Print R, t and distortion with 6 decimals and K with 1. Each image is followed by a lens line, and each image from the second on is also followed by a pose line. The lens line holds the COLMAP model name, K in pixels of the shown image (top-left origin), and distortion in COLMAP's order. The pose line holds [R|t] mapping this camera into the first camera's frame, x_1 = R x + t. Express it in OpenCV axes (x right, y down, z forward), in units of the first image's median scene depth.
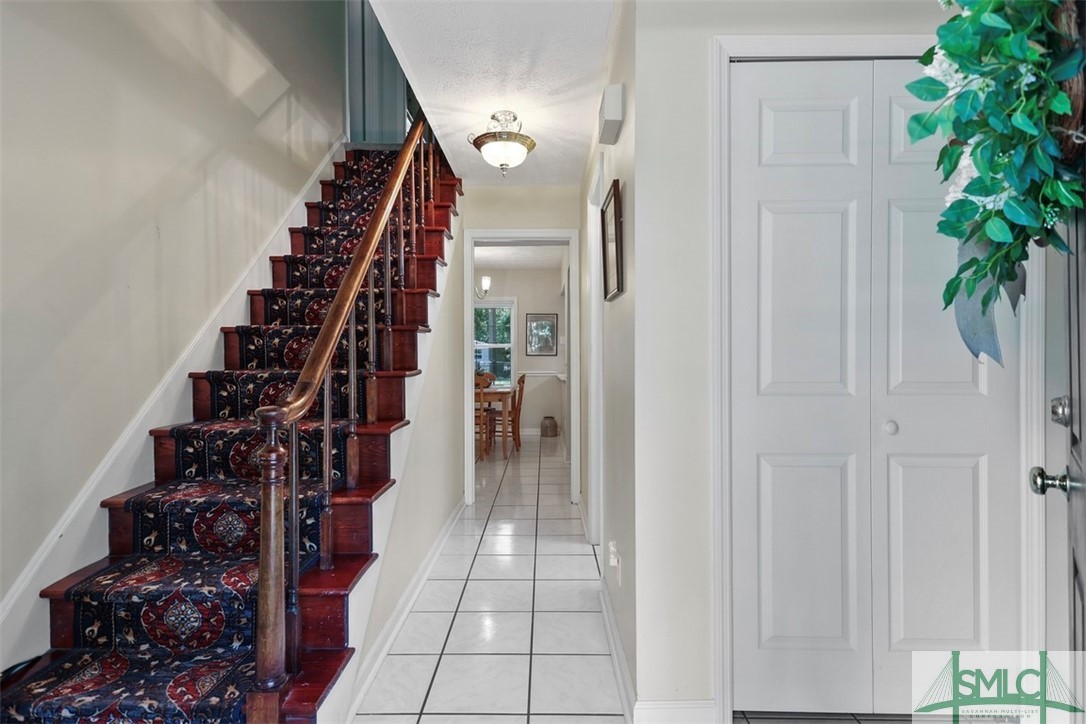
lens RADIAL K [[563.5, 0, 542.5], [0, 563.5, 351.2], [0, 0, 1]] dist [0.003070, 0.000521]
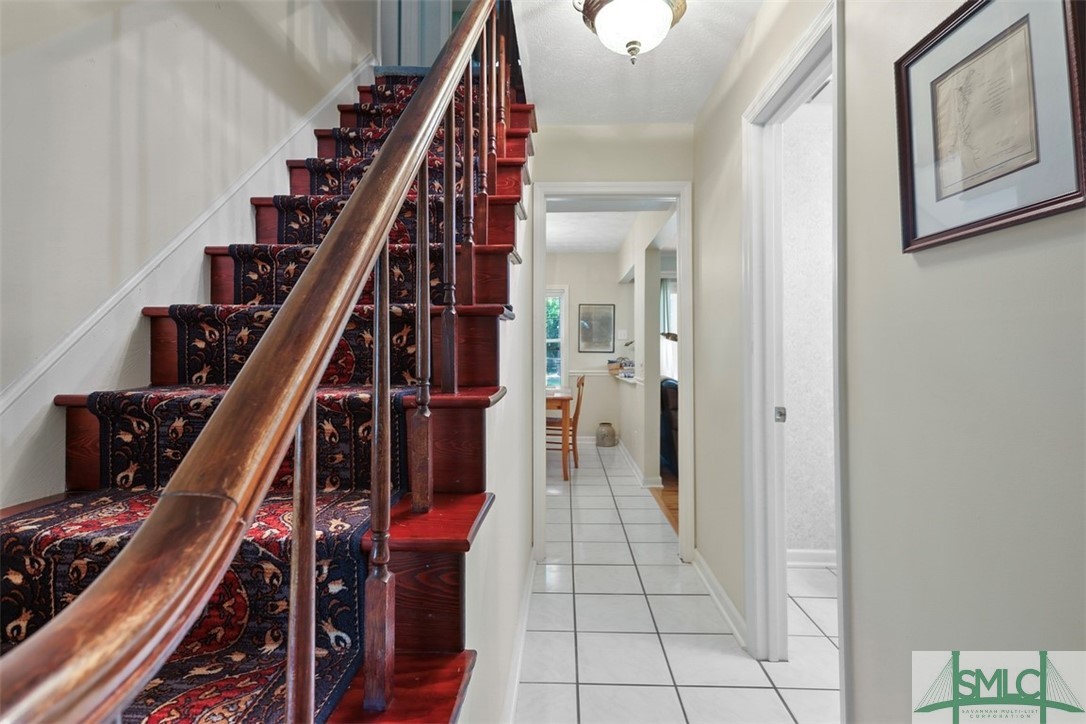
lens RADIAL K [[536.5, 0, 545.3], [0, 536.5, 337.1], [0, 0, 1]] dist [-0.003984, -0.001347]
pose [[0.999528, 0.002949, -0.030566, -0.140608], [-0.003452, 0.999860, -0.016397, -0.005568], [0.030514, 0.016495, 0.999398, 0.419995]]
